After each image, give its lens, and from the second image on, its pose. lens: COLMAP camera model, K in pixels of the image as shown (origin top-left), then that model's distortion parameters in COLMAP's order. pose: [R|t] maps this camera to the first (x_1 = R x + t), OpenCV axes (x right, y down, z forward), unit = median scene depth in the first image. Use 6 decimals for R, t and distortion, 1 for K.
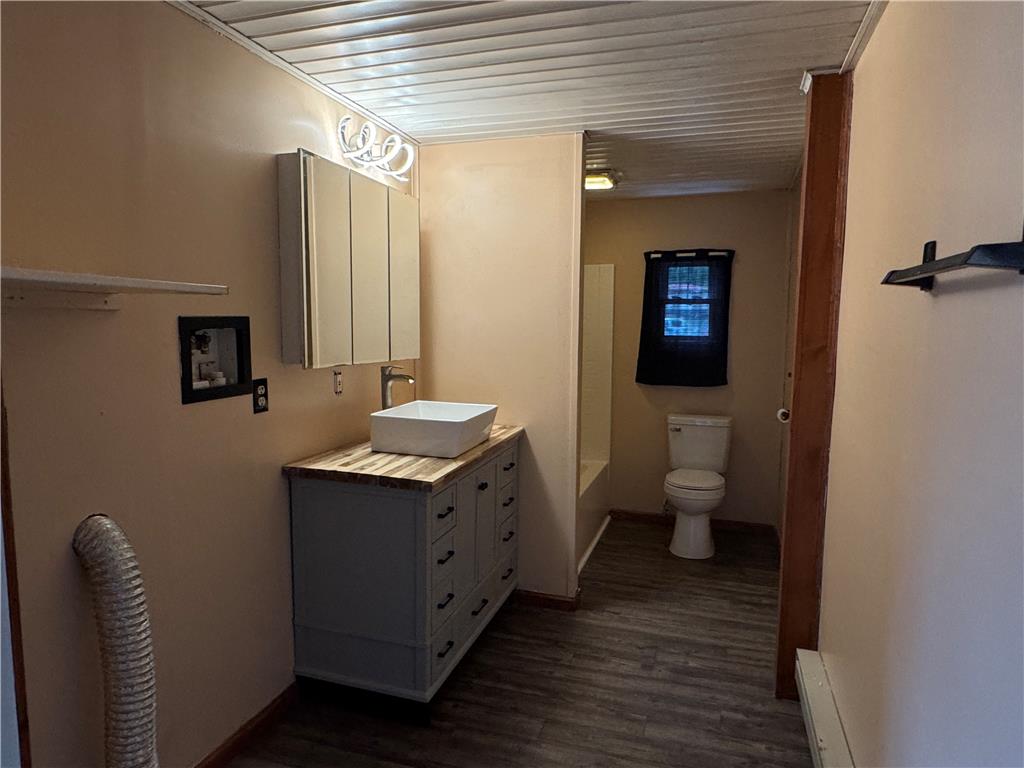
lens RADIAL K [[649.6, 0, 510.0], [0, 649.6, 392.7], [0, 0, 1]] dist [-0.008016, -0.001356]
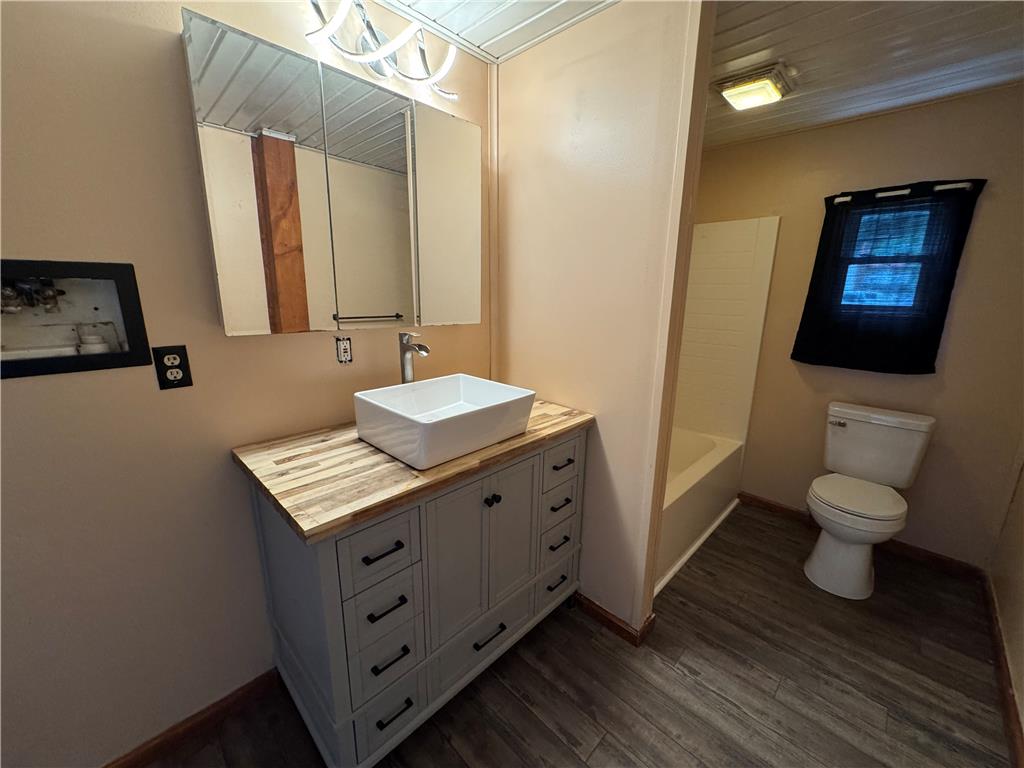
lens RADIAL K [[410.6, 0, 511.1], [0, 410.6, 384.8], [0, 0, 1]] dist [-0.004134, 0.000742]
pose [[0.895583, 0.107545, -0.431700, 0.115895], [-0.057673, 0.990220, 0.127036, -0.034444], [0.441140, -0.088874, 0.893027, 0.406739]]
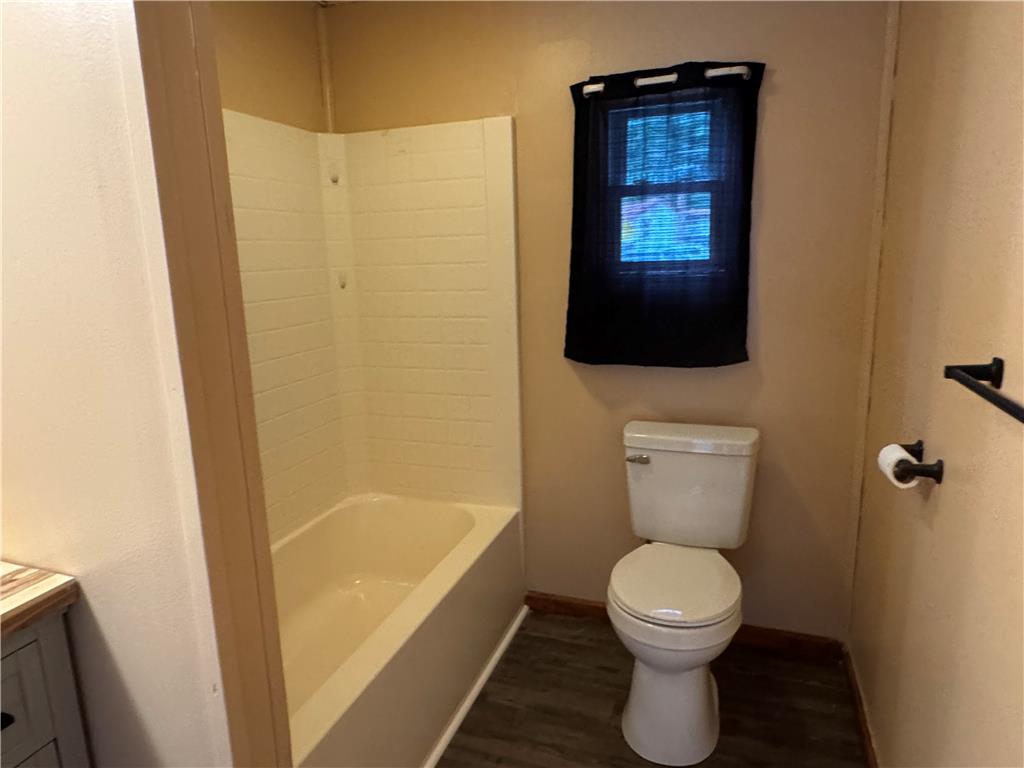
lens RADIAL K [[649.6, 0, 512.5], [0, 649.6, 384.4], [0, 0, 1]] dist [-0.008016, -0.001356]
pose [[0.999176, -0.028130, -0.029255, 0.192672], [0.030548, 0.995843, 0.085809, -0.046071], [0.026719, -0.086632, 0.995882, 0.571038]]
